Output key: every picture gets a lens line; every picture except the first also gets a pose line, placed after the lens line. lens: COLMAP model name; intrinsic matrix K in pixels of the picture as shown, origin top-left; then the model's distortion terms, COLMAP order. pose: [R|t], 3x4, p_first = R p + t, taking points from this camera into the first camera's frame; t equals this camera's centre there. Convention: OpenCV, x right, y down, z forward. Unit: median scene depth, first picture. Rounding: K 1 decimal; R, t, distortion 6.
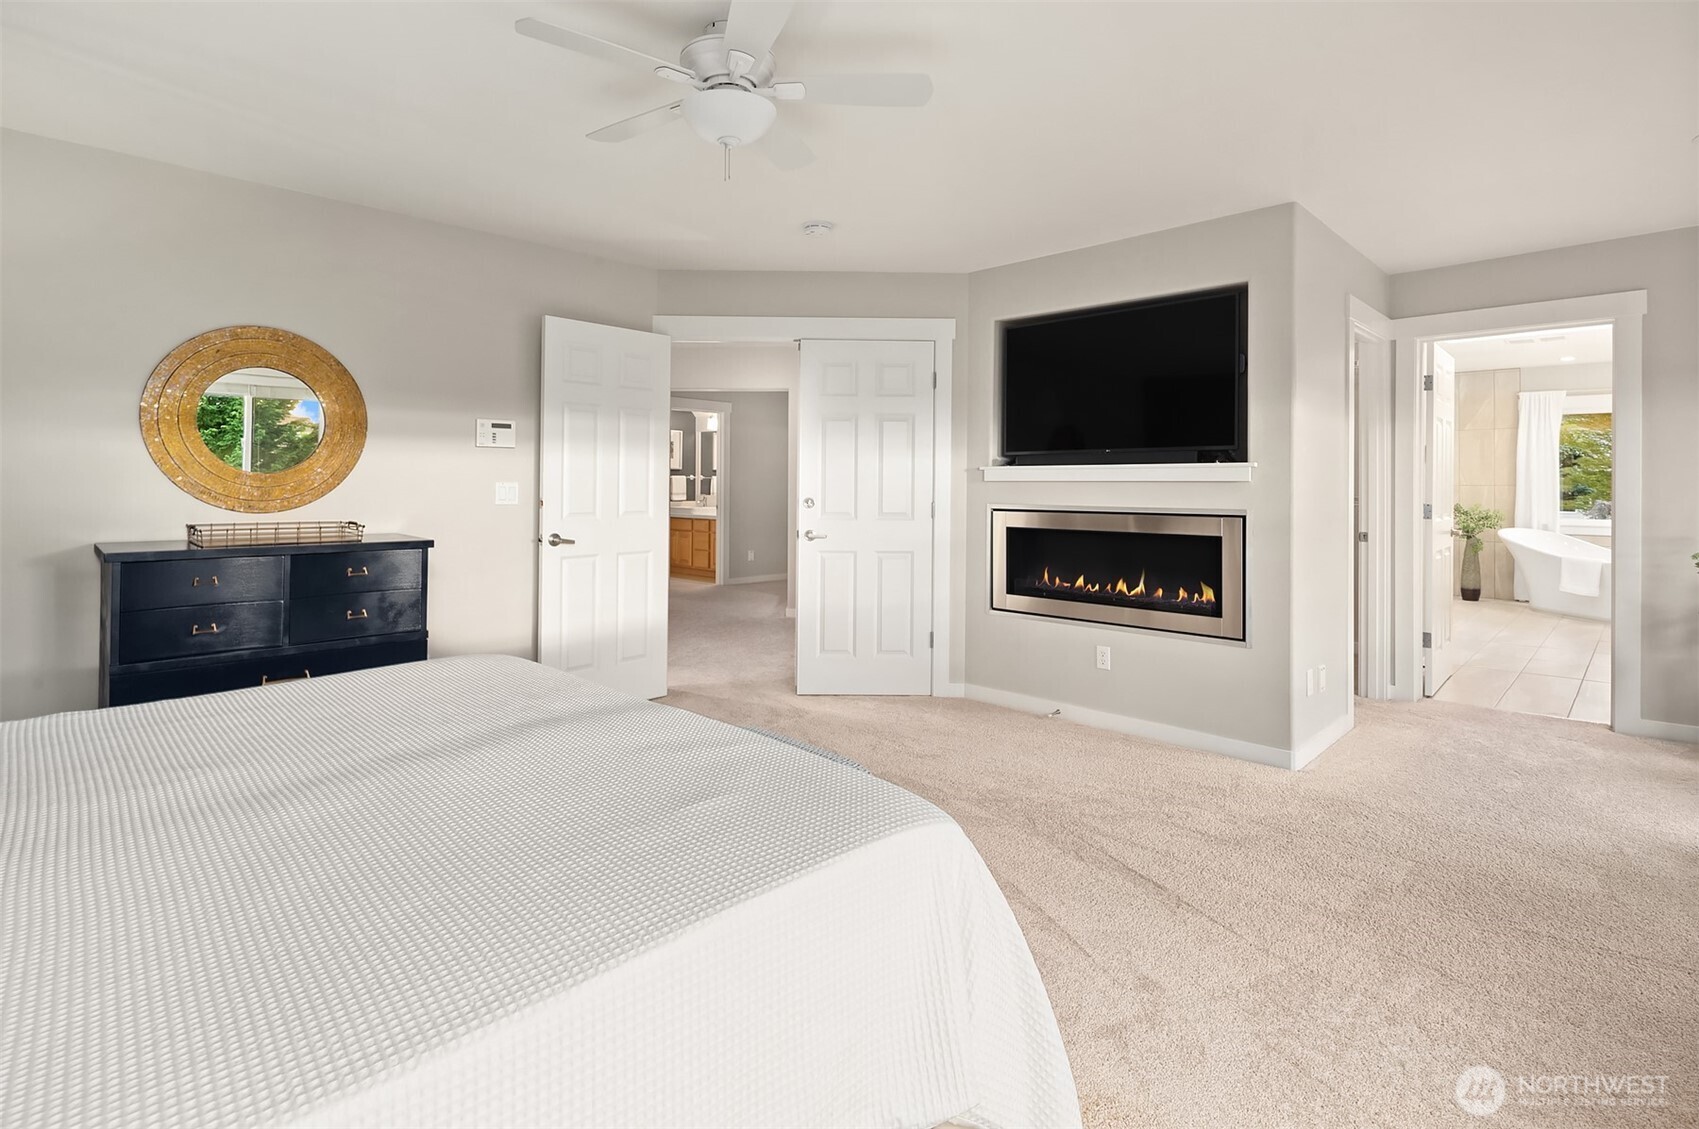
lens RADIAL K [[825.7, 0, 850.3], [0, 825.7, 491.7], [0, 0, 1]] dist [0.000909, -0.000769]
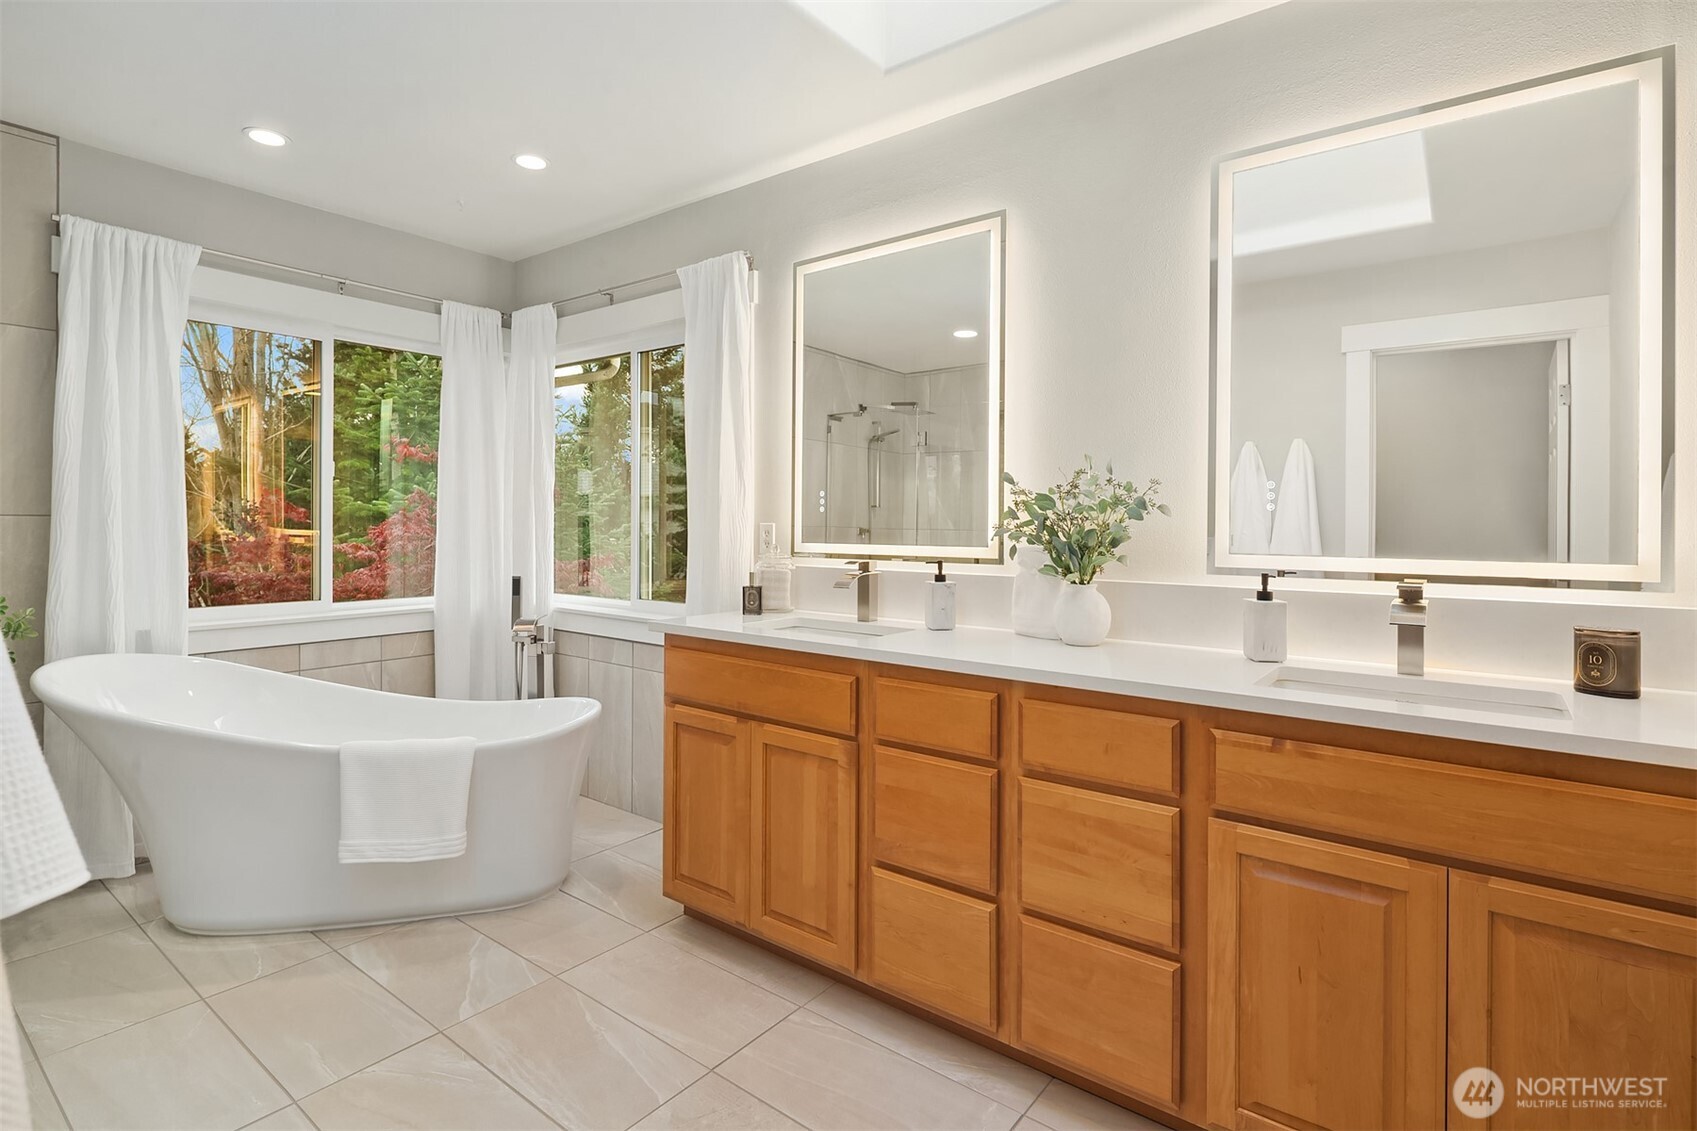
lens RADIAL K [[824.8, 0, 849.3], [0, 824.8, 492.8], [0, 0, 1]] dist [0.000909, -0.000769]
pose [[-0.131029, 0.030662, 0.990904, 0.466924], [0.001911, 0.999528, -0.030676, -0.005877], [-0.991377, -0.002126, -0.131026, 0.746465]]
